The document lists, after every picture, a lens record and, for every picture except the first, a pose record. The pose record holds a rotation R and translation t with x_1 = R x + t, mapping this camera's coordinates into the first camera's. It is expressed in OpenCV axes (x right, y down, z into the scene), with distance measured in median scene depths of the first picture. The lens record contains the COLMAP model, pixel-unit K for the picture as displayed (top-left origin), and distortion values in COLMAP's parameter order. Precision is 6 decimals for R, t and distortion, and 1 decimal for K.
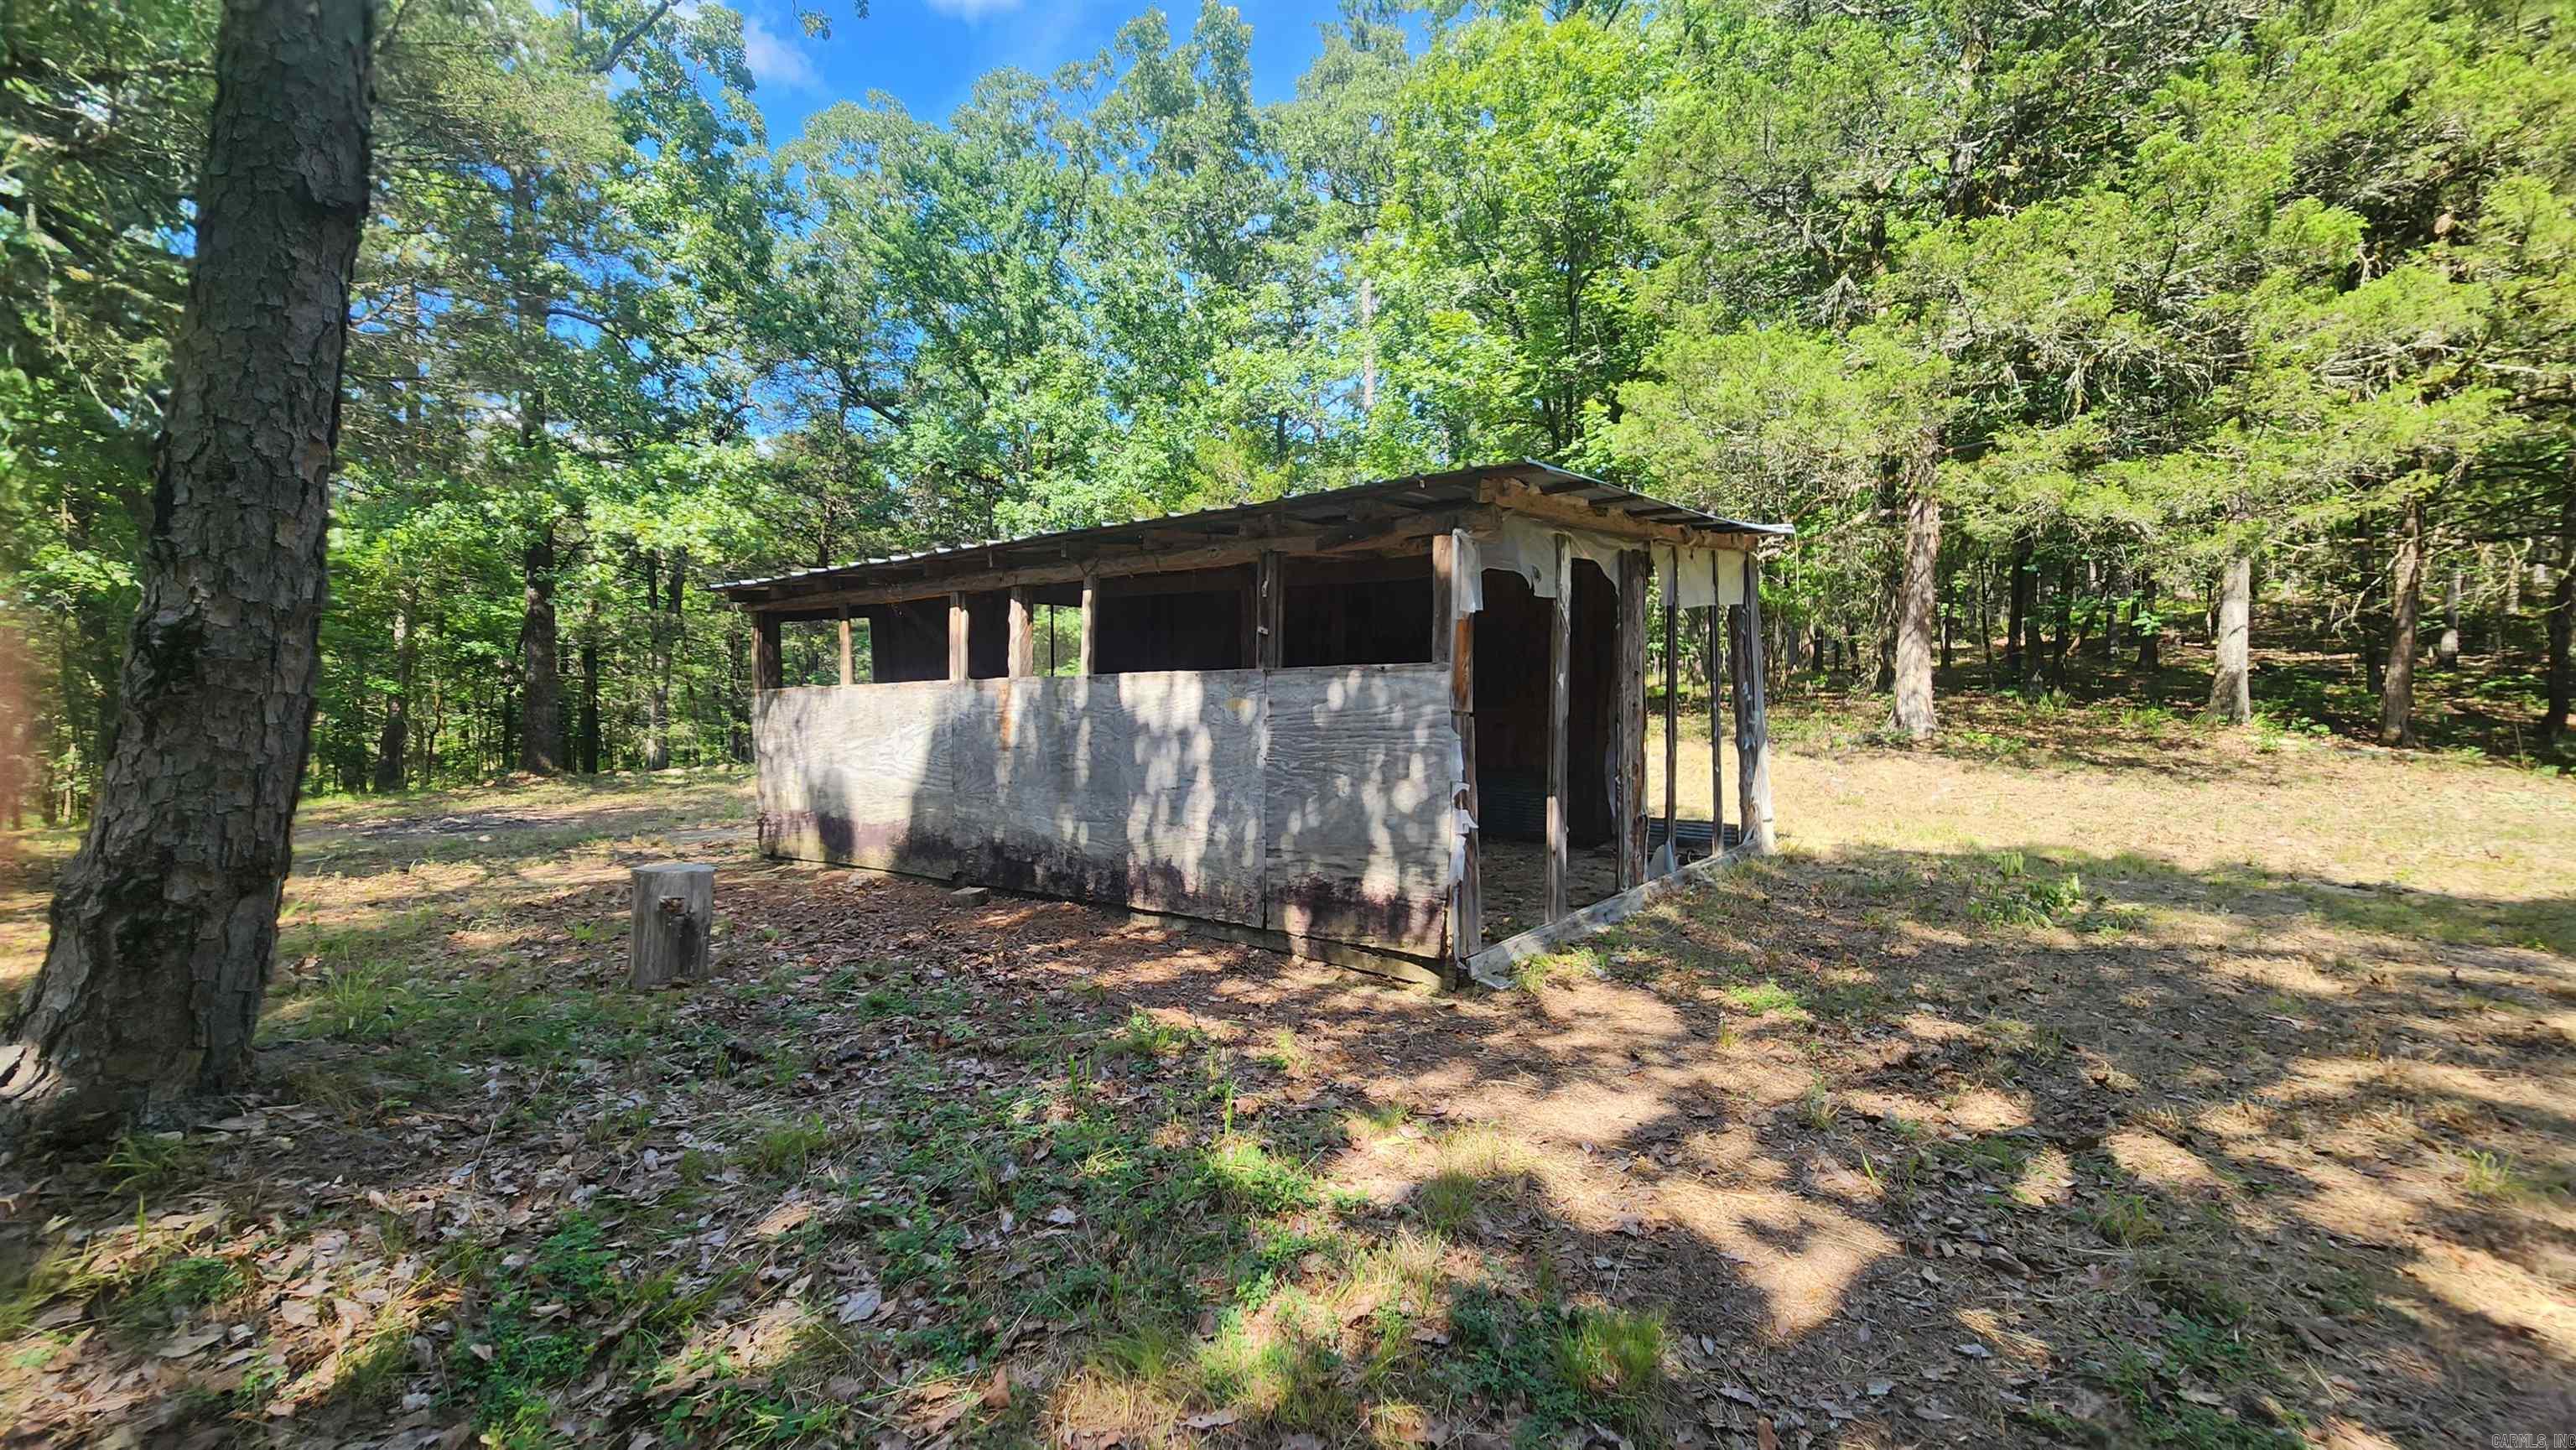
lens RADIAL K [[1067.1, 0, 1278.3], [0, 1067.1, 720.4], [0, 0, 1]] dist [0.003932, -0.004616]
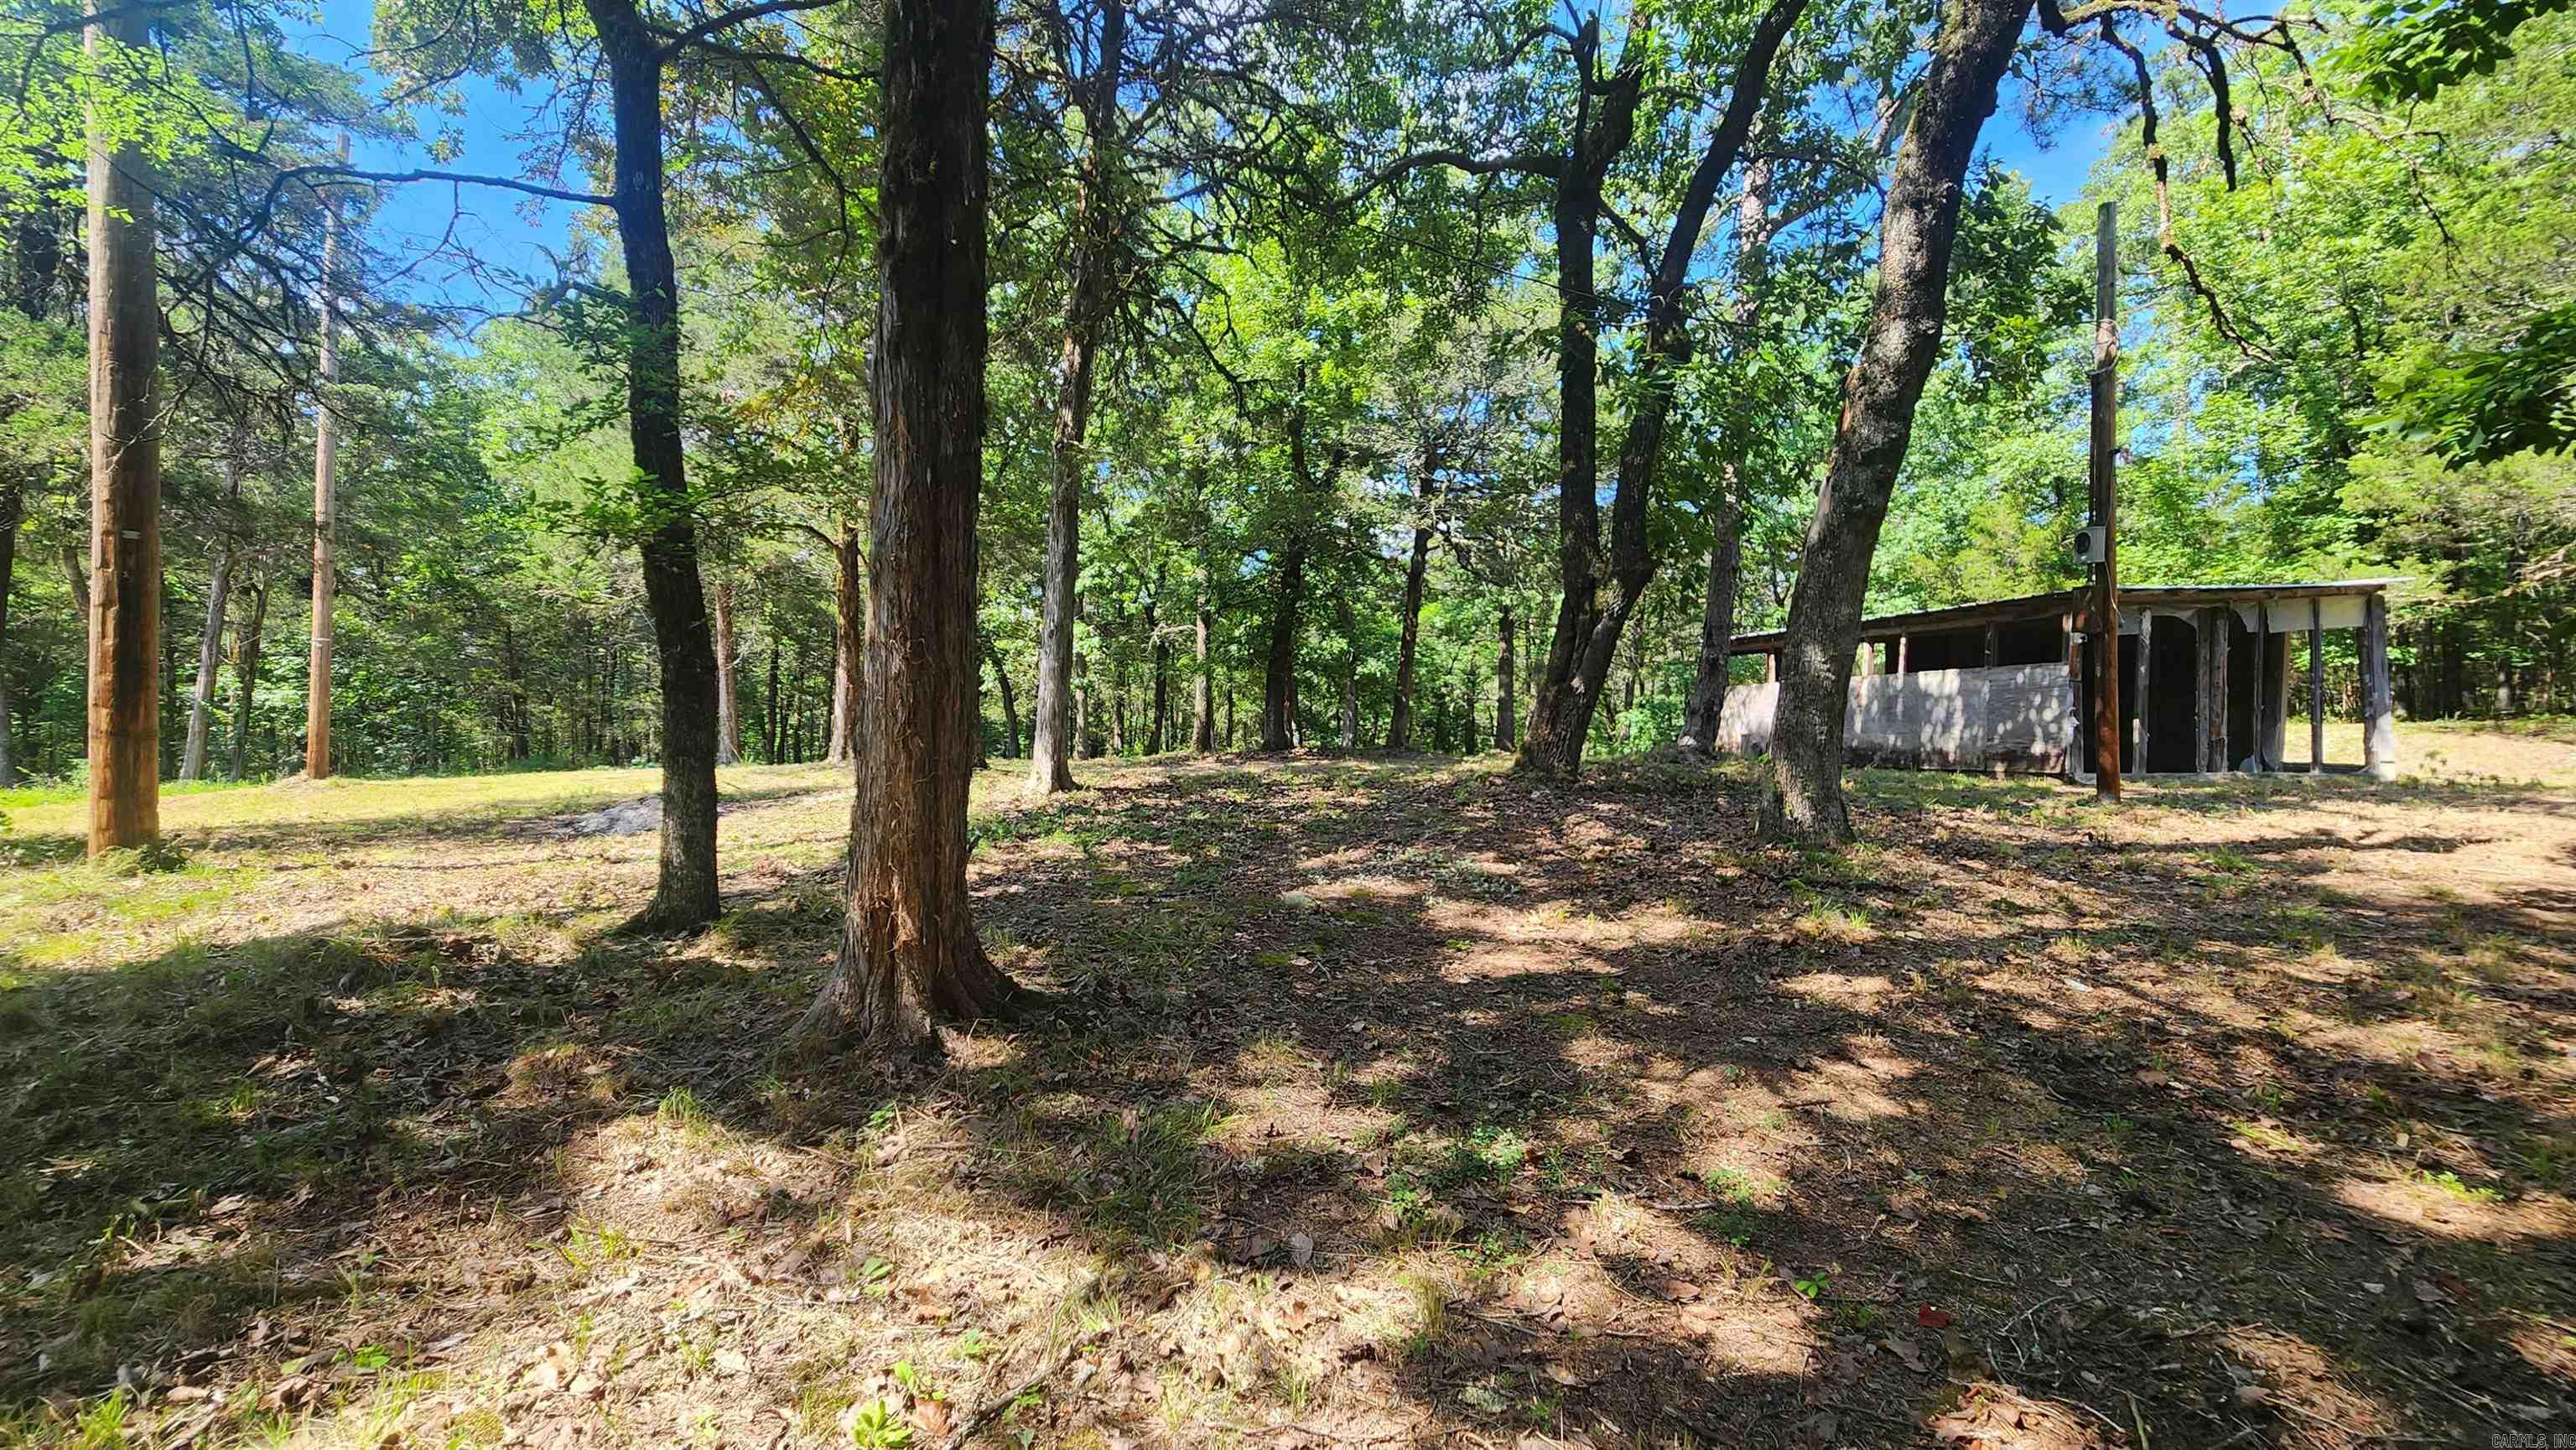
lens RADIAL K [[1067.1, 0, 1278.3], [0, 1067.1, 720.4], [0, 0, 1]] dist [0.003932, -0.004616]
pose [[0.790547, 0.009199, -0.612333, 0.099854], [-0.030506, 0.999237, -0.024374, 0.090089], [0.611642, 0.037949, 0.790224, -0.960736]]
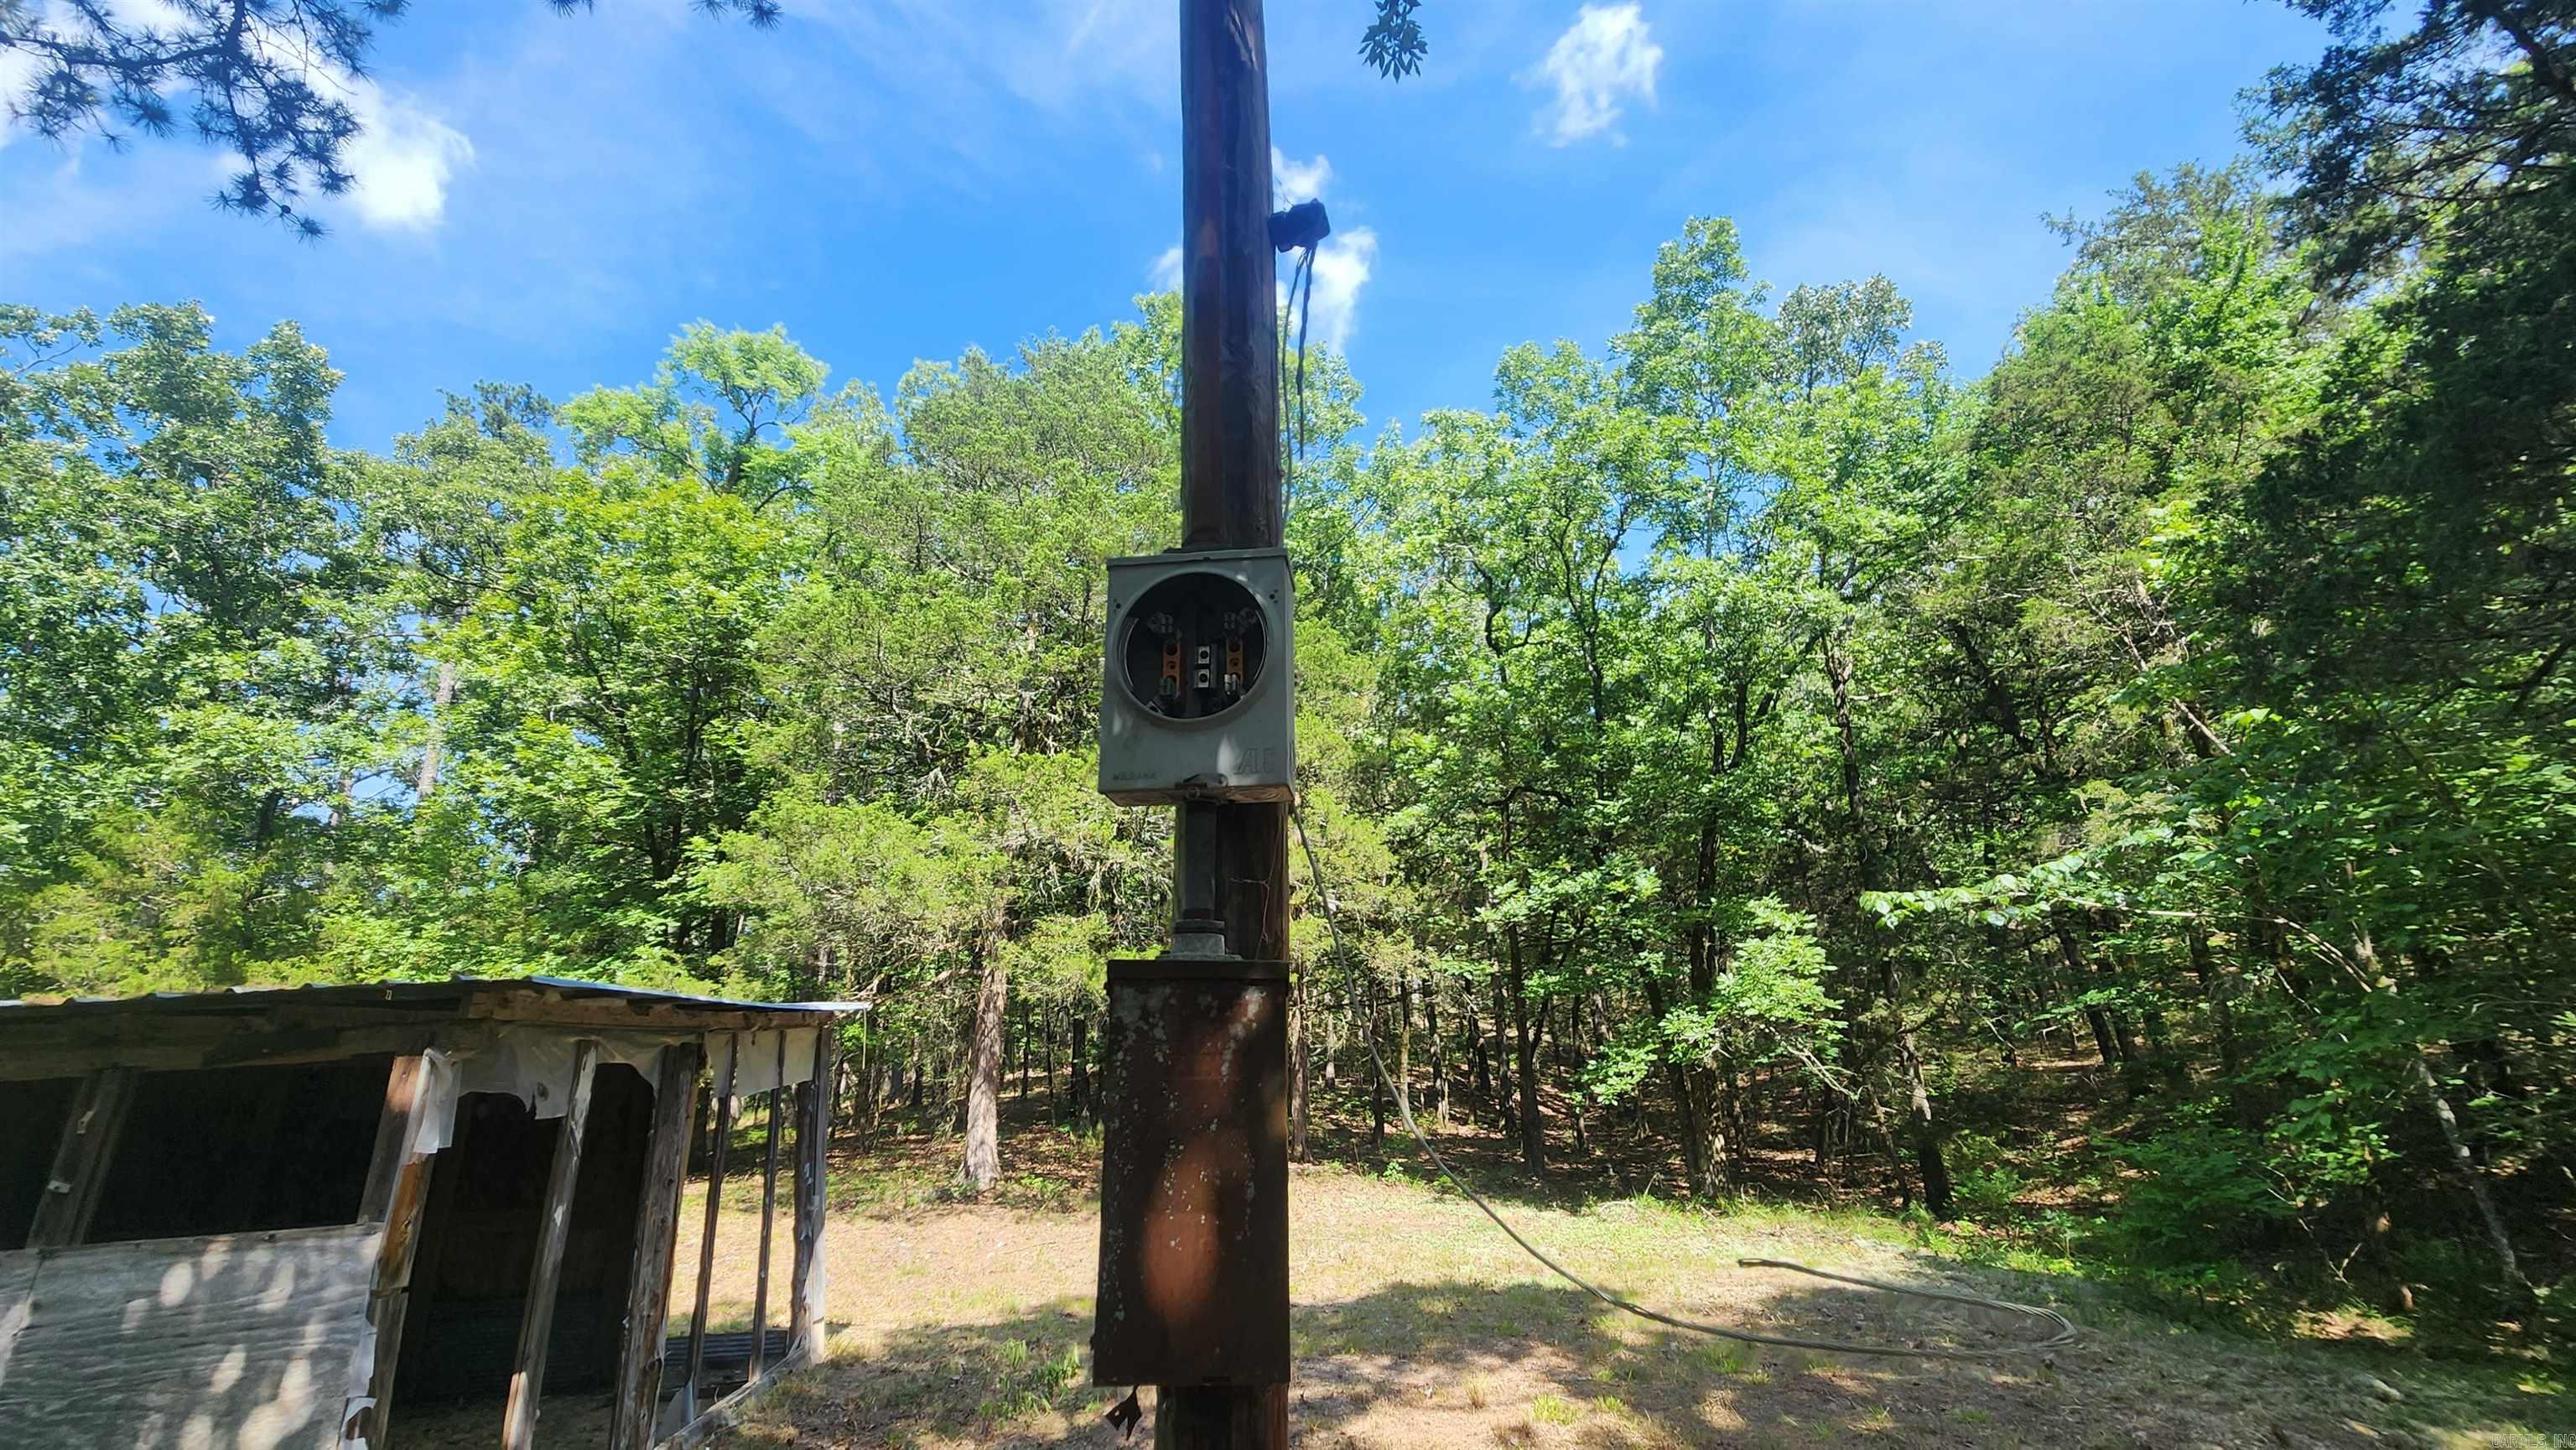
lens RADIAL K [[1051.2, 0, 1266.1], [0, 1051.2, 721.1], [0, 0, 1]] dist [-0.003061, 0.003207]
pose [[0.723080, 0.200455, 0.661039, 0.018600], [0.064957, 0.932996, -0.353977, -0.035658], [-0.687703, 0.298893, 0.661610, -0.035230]]
